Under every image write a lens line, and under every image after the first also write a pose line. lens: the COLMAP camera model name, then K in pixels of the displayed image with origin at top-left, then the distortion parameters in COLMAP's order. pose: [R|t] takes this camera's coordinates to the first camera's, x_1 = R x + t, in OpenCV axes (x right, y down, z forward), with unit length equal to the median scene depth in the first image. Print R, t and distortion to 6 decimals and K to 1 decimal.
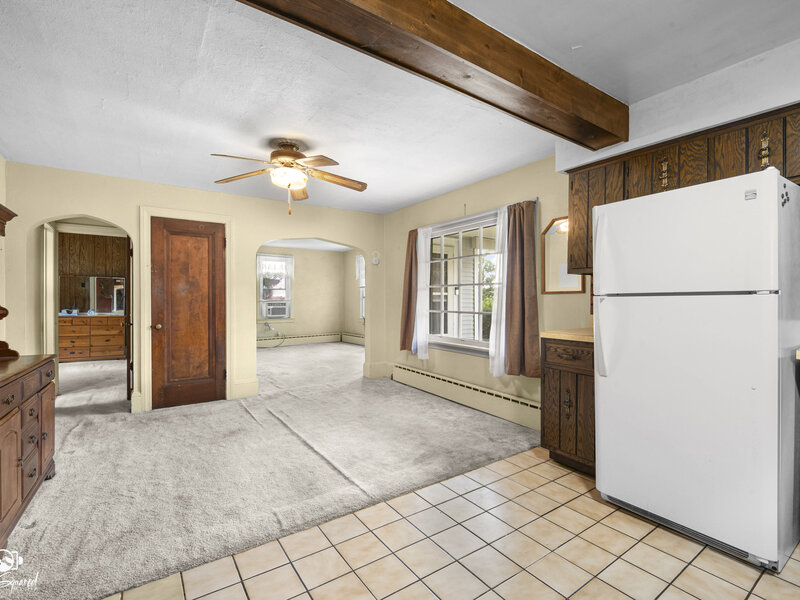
lens RADIAL K [[374.9, 0, 400.8], [0, 374.9, 301.7], [0, 0, 1]] dist [0.016266, -0.018354]
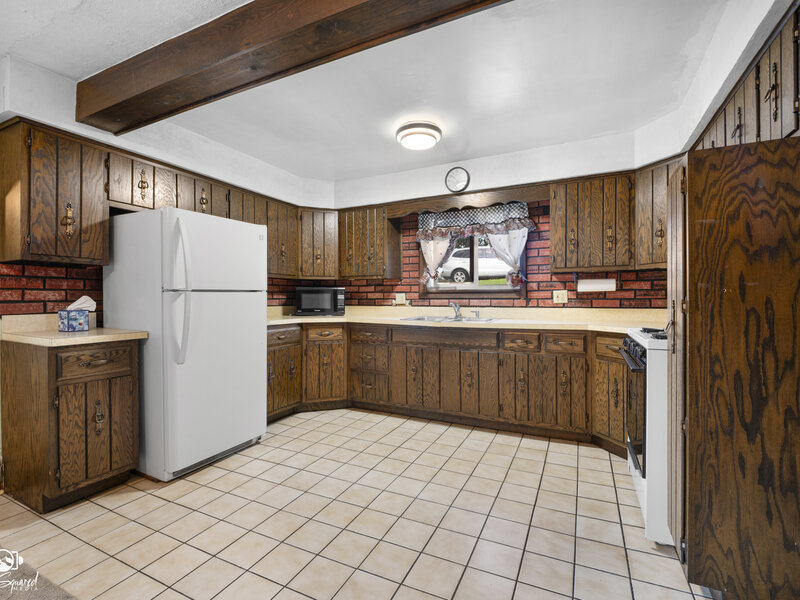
lens RADIAL K [[374.9, 0, 400.8], [0, 374.9, 301.7], [0, 0, 1]] dist [0.016266, -0.018354]
pose [[-0.493960, -0.009314, 0.869435, -0.596149], [0.005306, 0.999892, 0.013725, 0.002719], [-0.869468, 0.011393, -0.493857, 0.790724]]
